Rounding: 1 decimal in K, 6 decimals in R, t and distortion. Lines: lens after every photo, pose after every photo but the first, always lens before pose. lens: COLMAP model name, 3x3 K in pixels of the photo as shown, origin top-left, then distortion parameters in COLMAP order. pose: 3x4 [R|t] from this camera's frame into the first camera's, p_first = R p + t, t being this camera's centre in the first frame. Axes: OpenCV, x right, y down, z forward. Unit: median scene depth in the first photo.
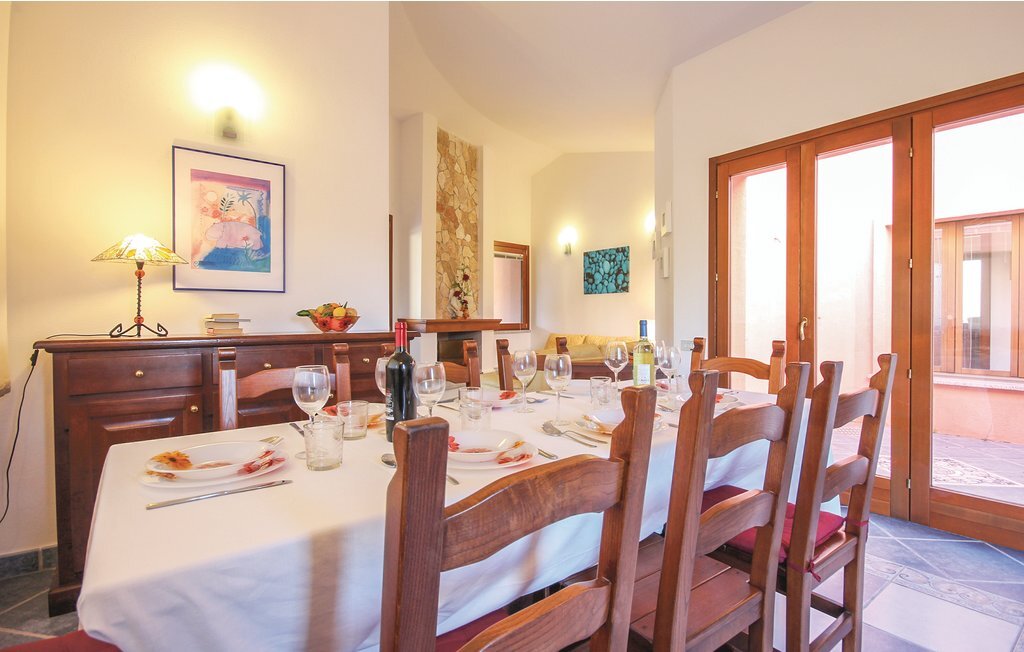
lens RADIAL K [[498.1, 0, 510.2], [0, 498.1, 297.3], [0, 0, 1]] dist [0.000763, 0.000323]
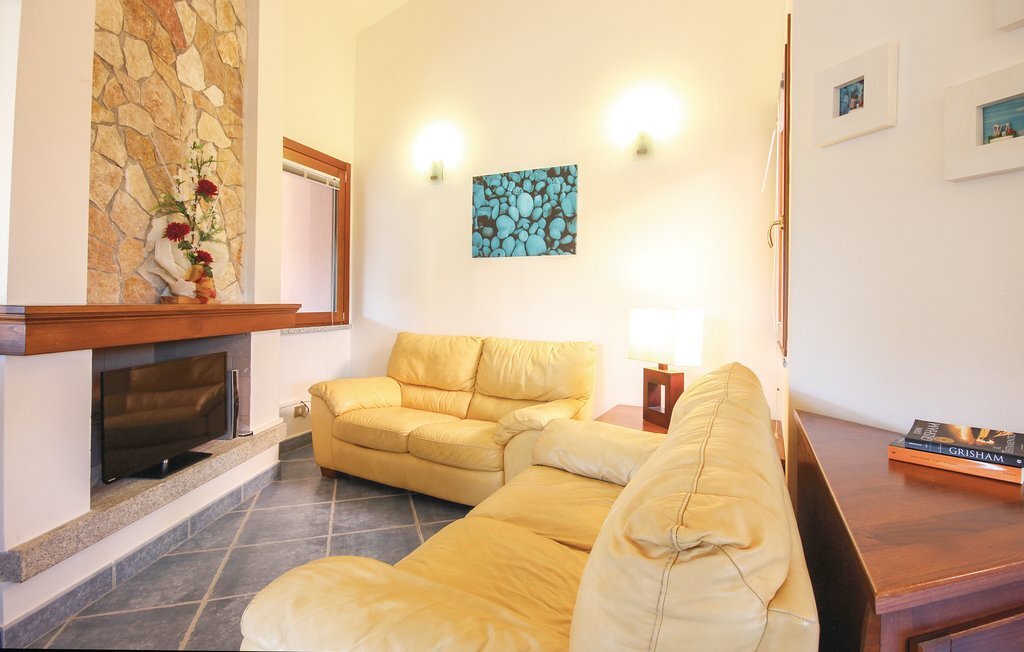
lens RADIAL K [[498.1, 0, 510.2], [0, 498.1, 297.3], [0, 0, 1]] dist [0.000763, 0.000323]
pose [[0.901557, 0.014683, 0.432411, -0.043818], [-0.029592, 0.999176, 0.027770, 0.021562], [-0.431647, -0.037832, 0.901249, 0.556186]]
